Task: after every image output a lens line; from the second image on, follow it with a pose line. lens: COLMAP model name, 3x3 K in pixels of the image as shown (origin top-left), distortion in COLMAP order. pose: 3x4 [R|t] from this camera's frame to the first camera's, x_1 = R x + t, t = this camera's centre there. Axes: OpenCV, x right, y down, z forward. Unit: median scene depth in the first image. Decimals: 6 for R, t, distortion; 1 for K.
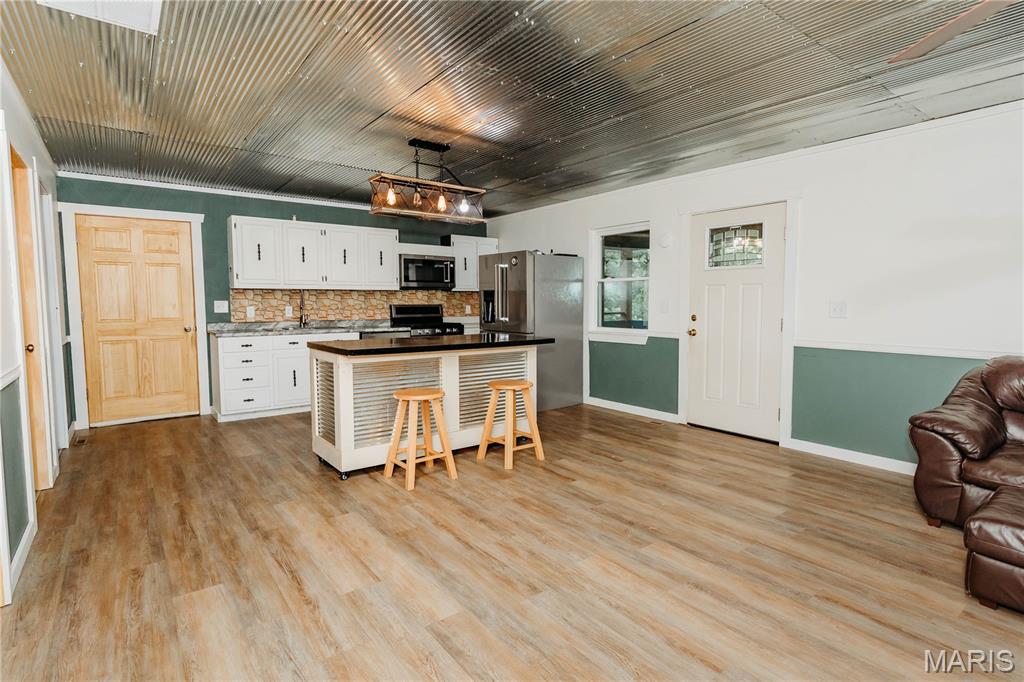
lens RADIAL K [[516.9, 0, 529.2], [0, 516.9, 334.6], [0, 0, 1]] dist [0.004723, -0.002948]
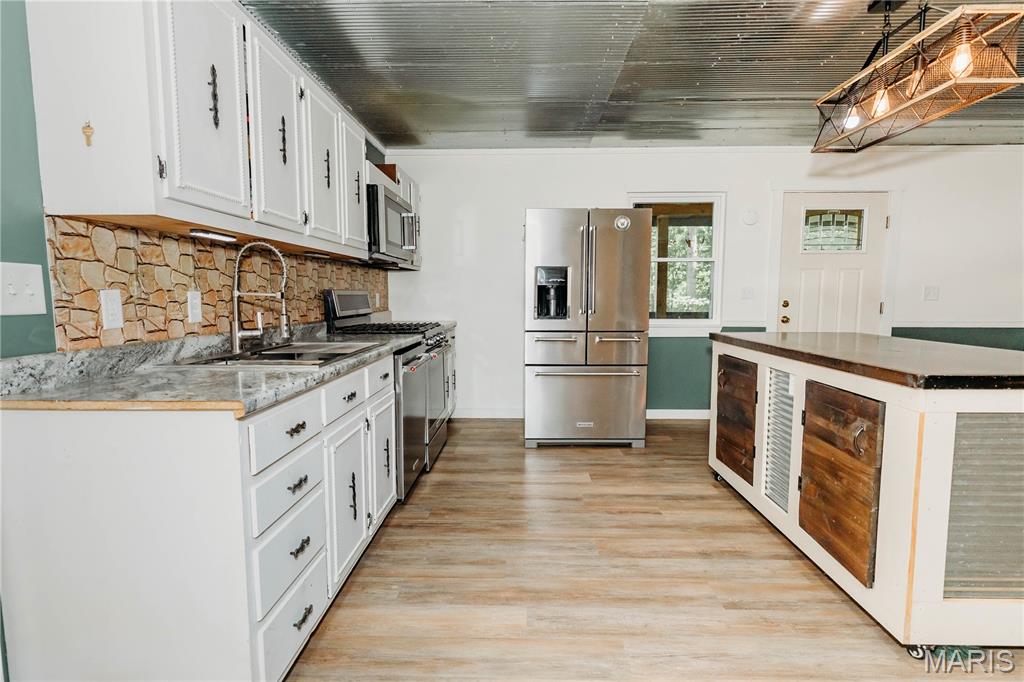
lens RADIAL K [[516.9, 0, 511.7], [0, 516.9, 343.9], [0, 0, 1]] dist [0.004723, -0.002948]
pose [[0.642754, -0.072829, 0.762603, -0.713474], [0.048816, 0.997341, 0.054102, -0.035020], [-0.764516, 0.002453, 0.644600, 0.769022]]
